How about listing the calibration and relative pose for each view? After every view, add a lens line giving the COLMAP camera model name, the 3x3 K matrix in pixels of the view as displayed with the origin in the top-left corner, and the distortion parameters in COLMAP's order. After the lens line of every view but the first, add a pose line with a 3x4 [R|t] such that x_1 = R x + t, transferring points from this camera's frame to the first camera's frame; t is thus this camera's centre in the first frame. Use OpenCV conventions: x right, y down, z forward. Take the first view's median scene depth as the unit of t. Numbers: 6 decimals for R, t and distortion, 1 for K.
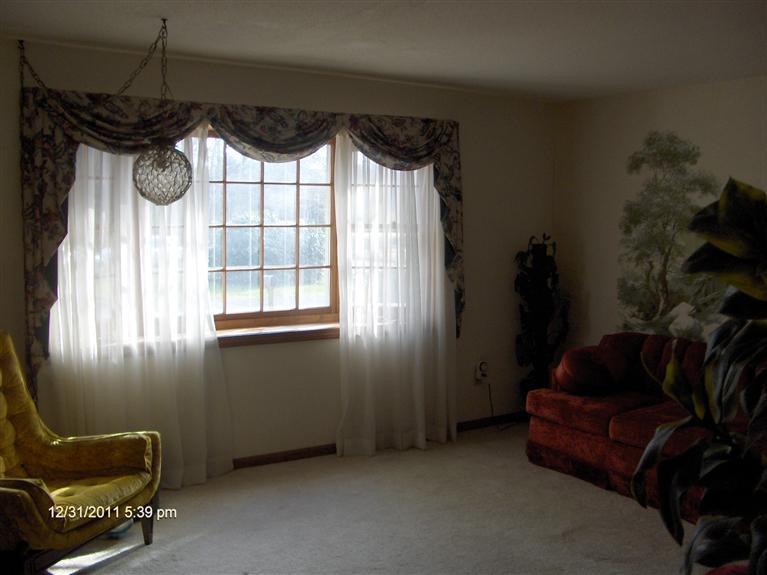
lens RADIAL K [[789.1, 0, 387.5], [0, 789.1, 276.6], [0, 0, 1]] dist [-0.251965, 0.258877]
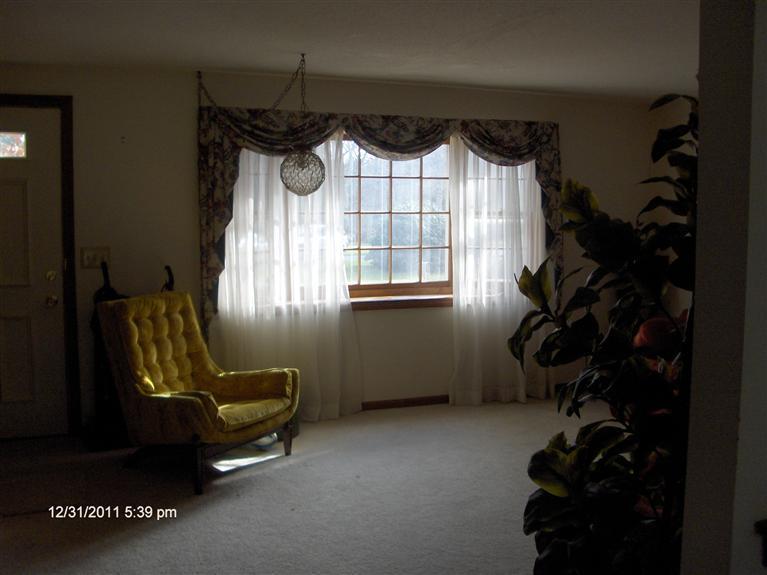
lens RADIAL K [[789.1, 0, 387.5], [0, 789.1, 276.6], [0, 0, 1]] dist [-0.251965, 0.258877]
pose [[0.978035, 0.012335, -0.208076, 0.105471], [-0.009988, 0.999874, 0.012329, 0.022495], [0.208202, -0.009980, 0.978035, -0.227056]]
